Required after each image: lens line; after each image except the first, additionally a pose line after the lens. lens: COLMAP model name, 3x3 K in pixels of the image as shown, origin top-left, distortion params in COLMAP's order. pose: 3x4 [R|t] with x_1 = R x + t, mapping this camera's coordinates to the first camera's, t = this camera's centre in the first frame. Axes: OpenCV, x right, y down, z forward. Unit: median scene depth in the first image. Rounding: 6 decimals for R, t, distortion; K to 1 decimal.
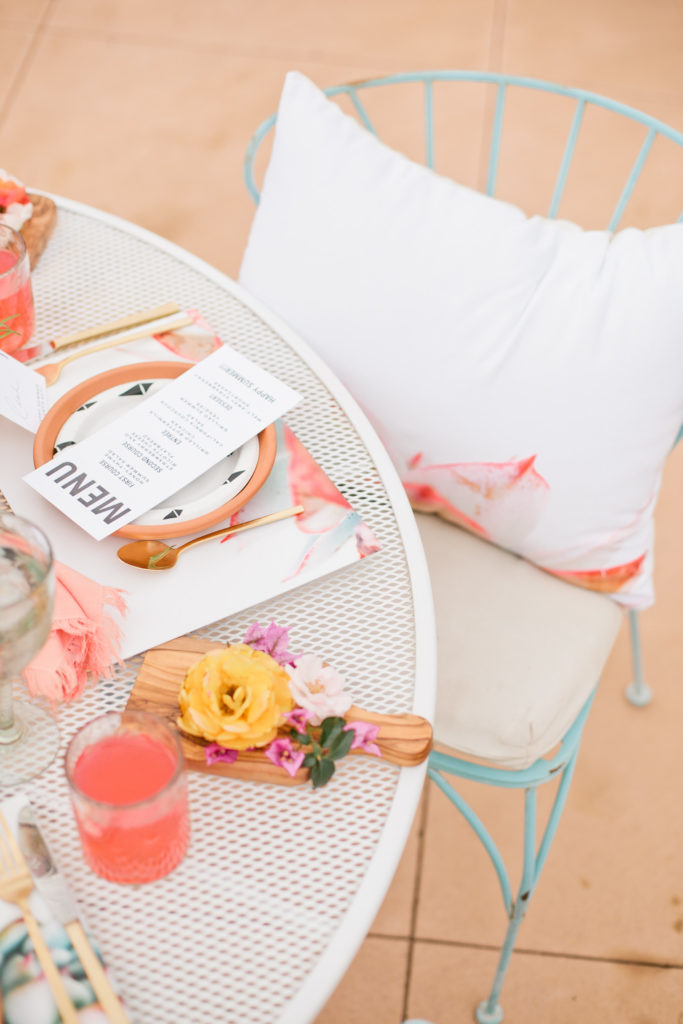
lens RADIAL K [[1536.6, 0, 340.9], [0, 1536.6, 512.1], [0, 0, 1]] dist [-0.138223, 0.013069]
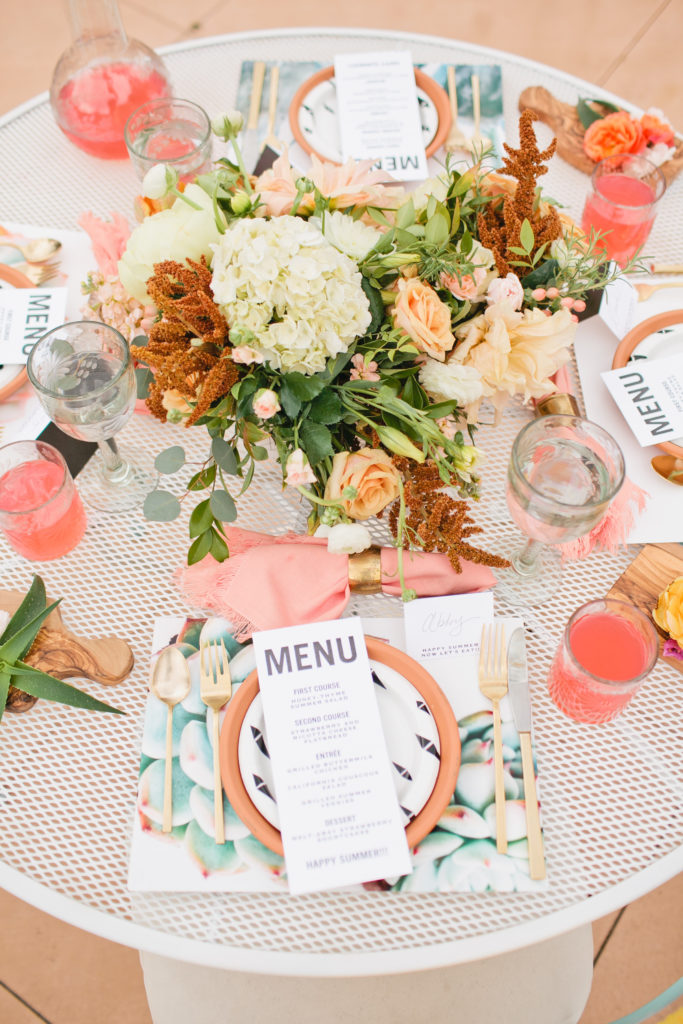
lens RADIAL K [[1010.1, 0, 342.7], [0, 1010.1, 512.2], [0, 0, 1]] dist [-0.109642, 0.149492]
pose [[0.879430, 0.394032, -0.267097, -0.130318], [-0.326166, 0.907464, 0.264811, -0.069707], [0.346725, -0.145764, 0.926571, 0.128510]]
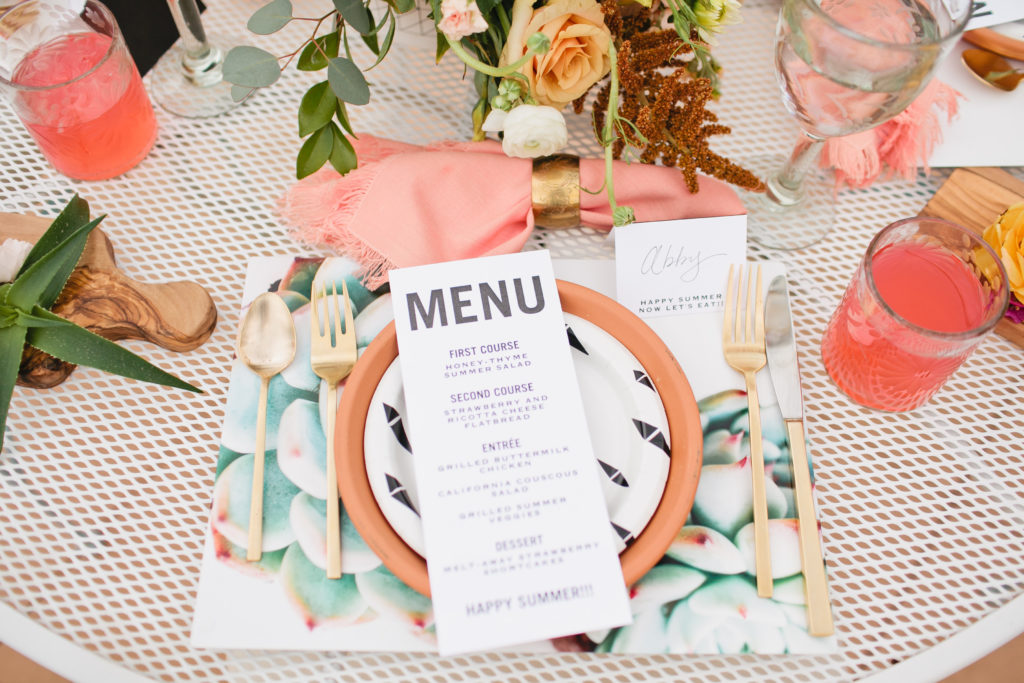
lens RADIAL K [[1010.1, 0, 511.7], [0, 1010.1, 346.7], [0, 0, 1]] dist [-0.109642, 0.149492]
pose [[0.876089, 0.418030, -0.240250, -0.163413], [-0.337566, 0.887588, 0.313427, 0.085167], [0.344265, -0.193489, 0.918718, 0.335164]]
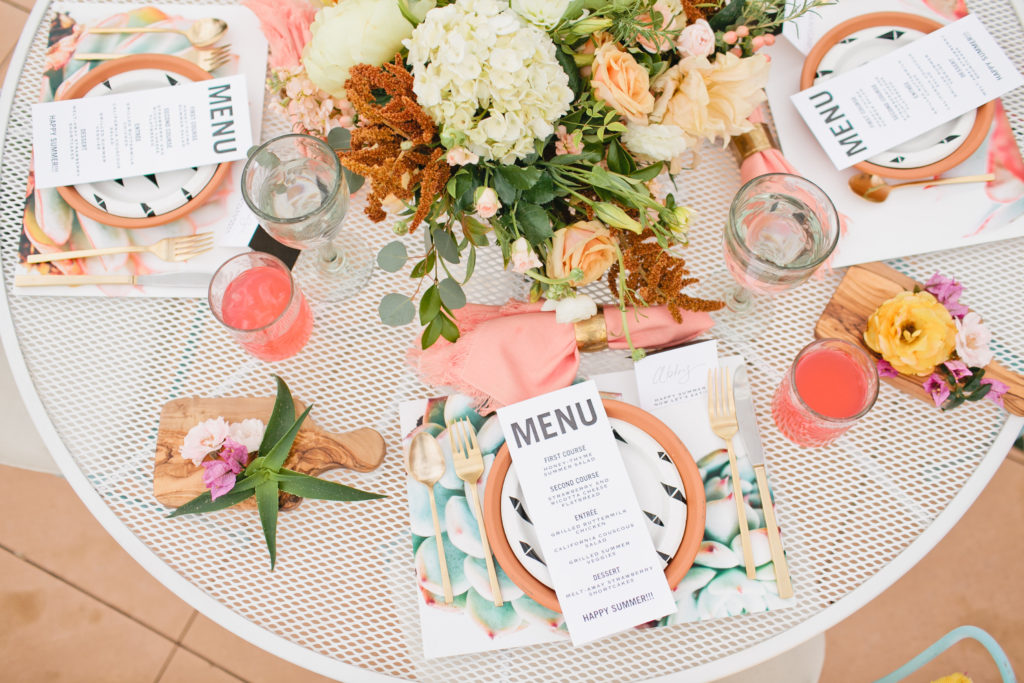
lens RADIAL K [[1010.1, 0, 511.7], [0, 1010.1, 346.7], [0, 0, 1]] dist [-0.109642, 0.149492]
pose [[0.933128, 0.316586, -0.170427, -0.221199], [-0.214294, 0.870324, 0.443412, -0.164390], [0.288705, -0.377238, 0.879966, 0.108612]]
